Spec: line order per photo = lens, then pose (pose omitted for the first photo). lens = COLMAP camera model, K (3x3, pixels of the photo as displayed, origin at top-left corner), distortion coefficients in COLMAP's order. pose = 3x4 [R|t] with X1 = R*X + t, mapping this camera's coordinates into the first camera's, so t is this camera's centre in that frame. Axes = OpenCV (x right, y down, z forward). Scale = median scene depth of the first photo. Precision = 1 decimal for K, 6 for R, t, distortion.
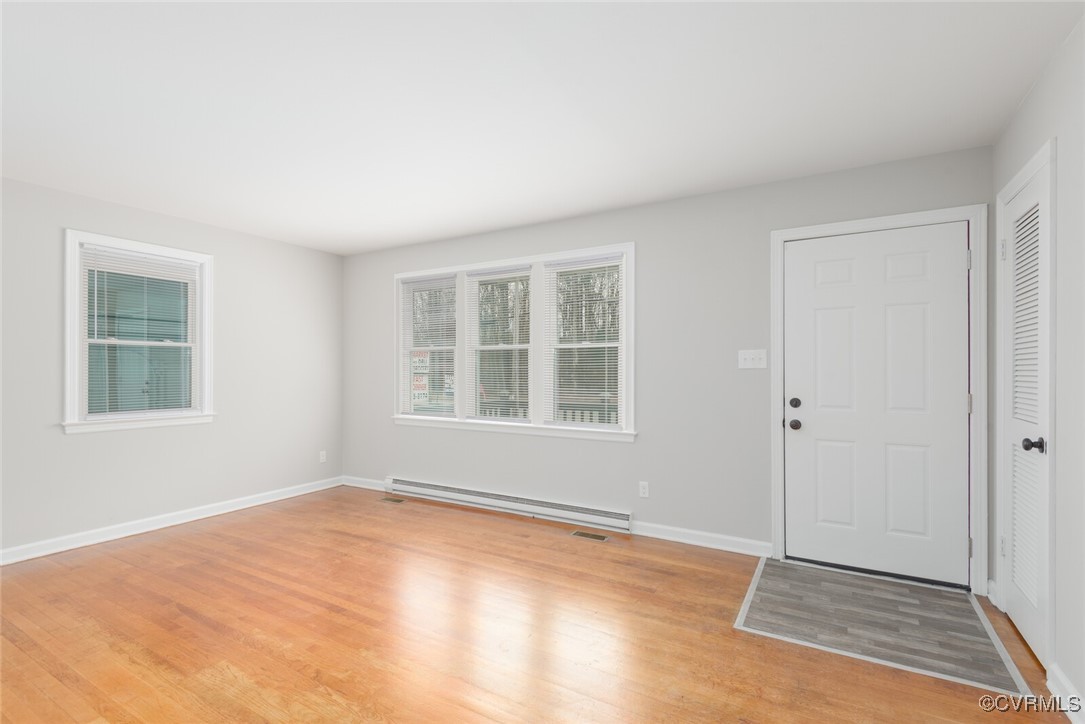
lens RADIAL K [[495.7, 0, 539.4], [0, 495.7, 368.5], [0, 0, 1]] dist [0.026231, -0.000244]
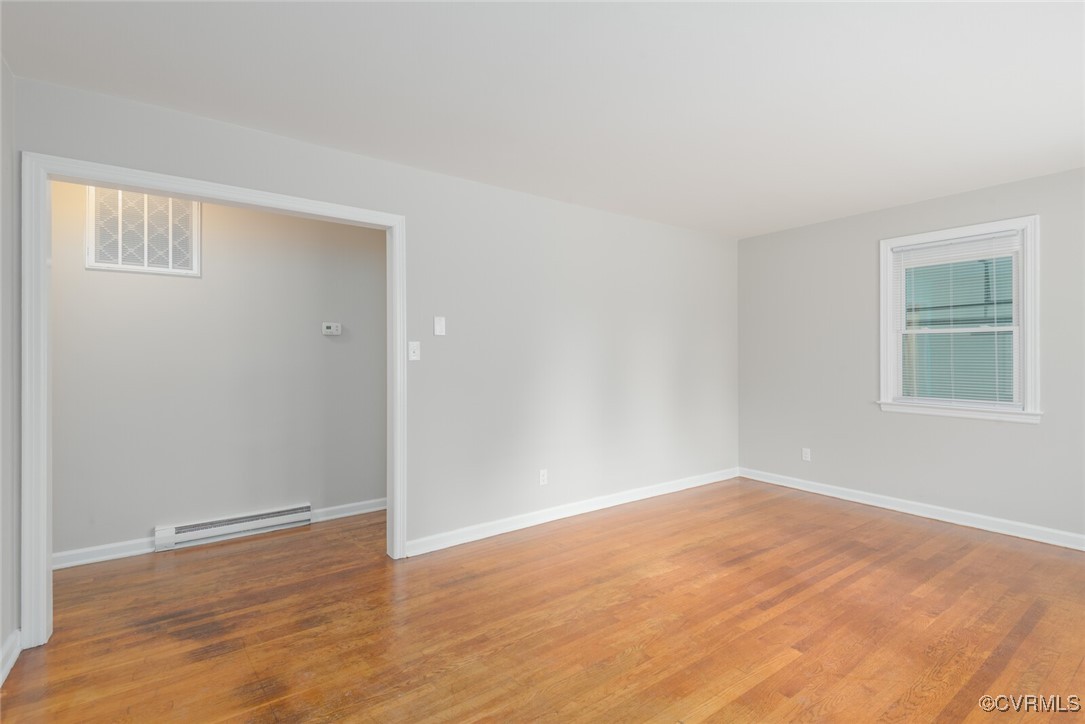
lens RADIAL K [[509.5, 0, 545.7], [0, 509.5, 358.2], [0, 0, 1]] dist [0.029398, -0.009708]
pose [[-0.389110, 0.002246, -0.921189, 0.507943], [0.002719, 0.999995, 0.001290, 0.000369], [0.921187, -0.002003, -0.389114, 0.748964]]
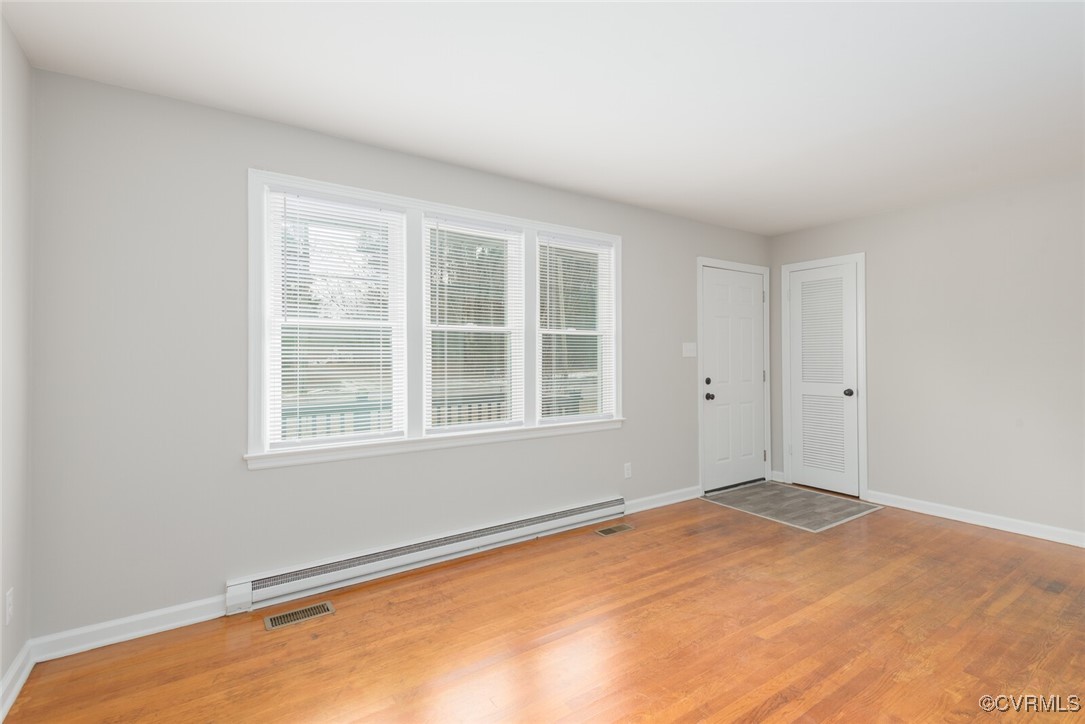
lens RADIAL K [[509.5, 0, 545.7], [0, 509.5, 358.2], [0, 0, 1]] dist [0.029398, -0.009708]
pose [[0.421982, -0.007420, 0.906574, -0.924370], [-0.003231, 0.999948, 0.009688, -0.008125], [-0.906598, -0.007017, 0.421936, 0.757704]]
